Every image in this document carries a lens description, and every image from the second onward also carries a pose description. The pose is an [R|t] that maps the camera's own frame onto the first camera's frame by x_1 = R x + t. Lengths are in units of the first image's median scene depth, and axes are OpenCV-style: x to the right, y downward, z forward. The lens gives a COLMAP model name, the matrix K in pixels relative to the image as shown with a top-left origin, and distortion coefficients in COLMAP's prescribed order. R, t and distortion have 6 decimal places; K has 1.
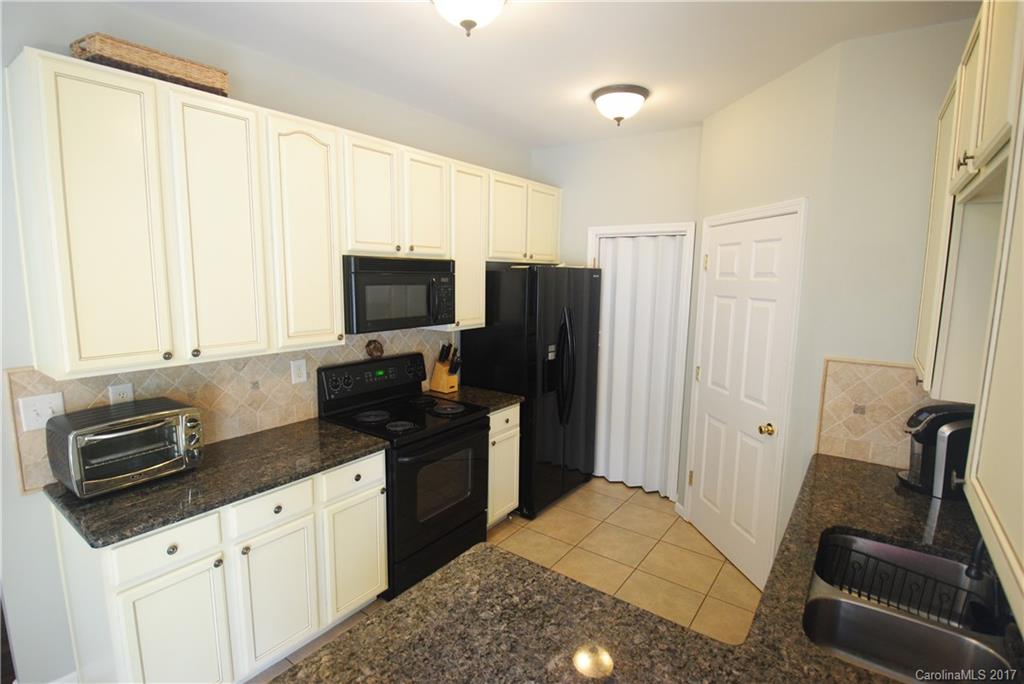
lens RADIAL K [[498.3, 0, 507.4], [0, 498.3, 346.4], [0, 0, 1]] dist [0.021563, -0.036152]
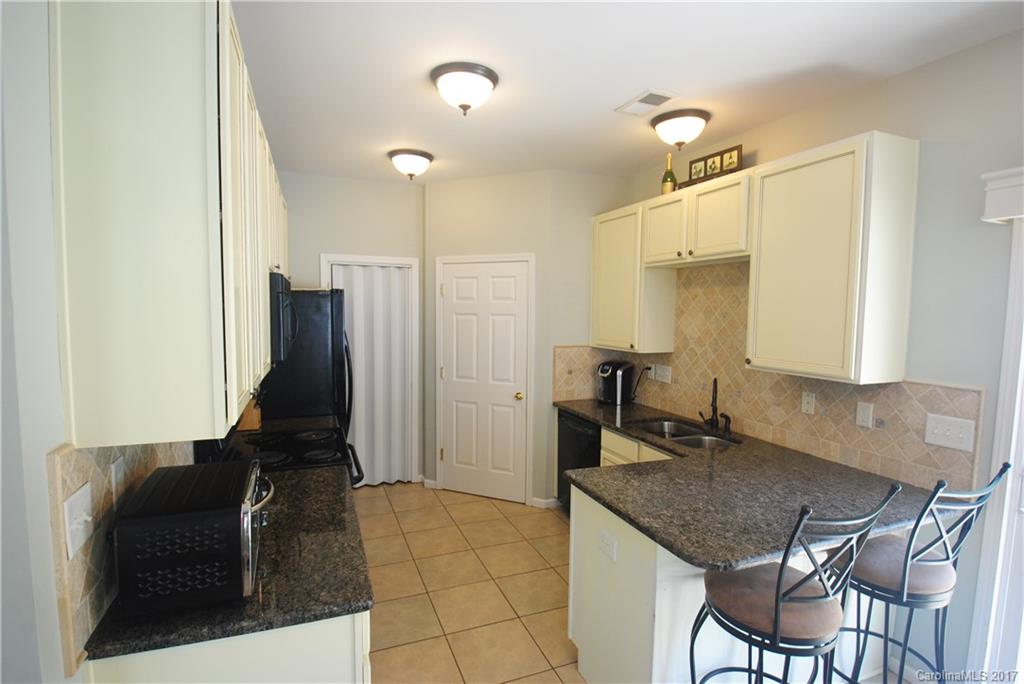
lens RADIAL K [[498.3, 0, 507.4], [0, 498.3, 346.4], [0, 0, 1]] dist [0.021563, -0.036152]
pose [[0.535462, -0.074596, 0.841259, -0.769849], [0.119419, 0.992771, 0.012021, -0.012612], [-0.836074, 0.094026, 0.540499, 0.162788]]
